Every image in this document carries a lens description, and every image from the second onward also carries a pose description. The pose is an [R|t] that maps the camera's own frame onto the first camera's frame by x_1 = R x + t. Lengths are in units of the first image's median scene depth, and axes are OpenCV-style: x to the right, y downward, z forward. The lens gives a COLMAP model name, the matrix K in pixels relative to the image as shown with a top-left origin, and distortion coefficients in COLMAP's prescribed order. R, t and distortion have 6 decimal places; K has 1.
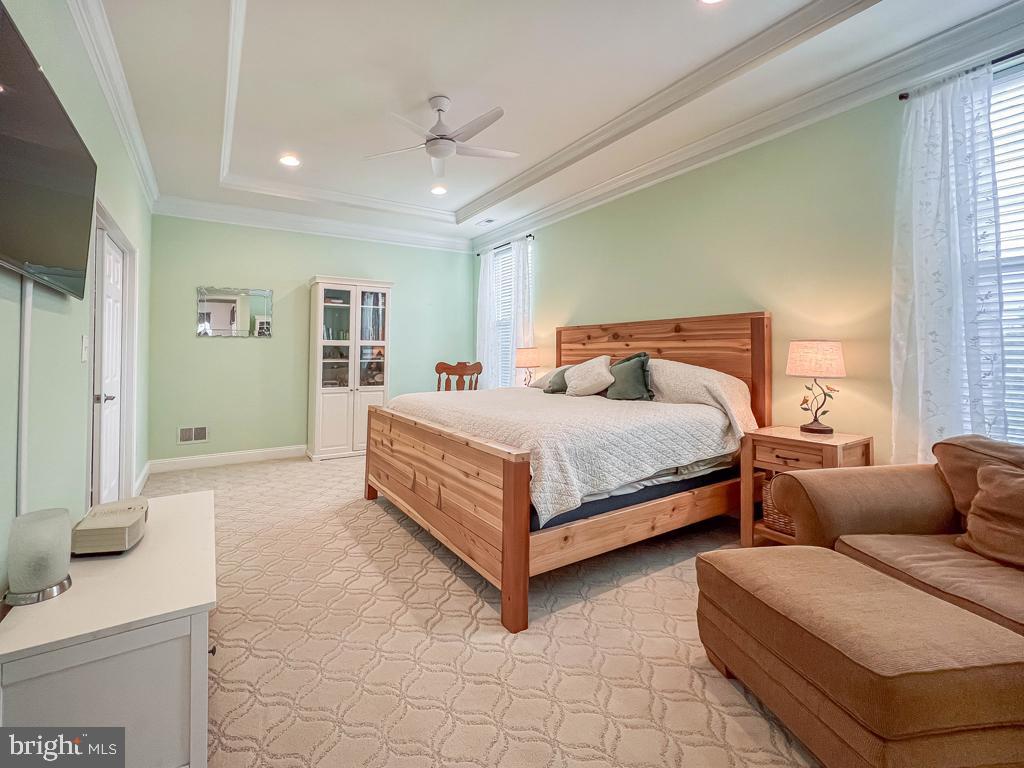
lens RADIAL K [[457.5, 0, 512.0], [0, 457.5, 384.0], [0, 0, 1]] dist [0.000423, 0.000052]
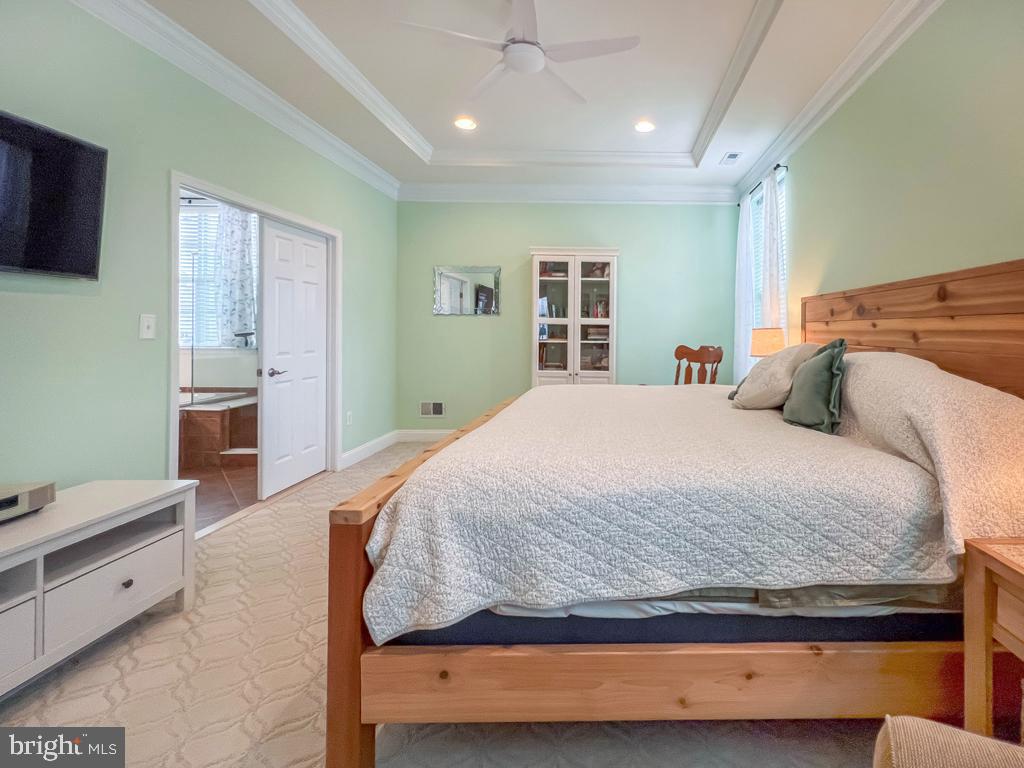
lens RADIAL K [[505.0, 0, 631.8], [0, 505.0, 347.6], [0, 0, 1]] dist [-0.000707, -0.000071]
pose [[0.846094, 0.027591, -0.532318, 0.323004], [-0.045447, 0.998757, -0.020467, -0.029903], [0.531092, 0.041509, 0.846297, 0.300400]]
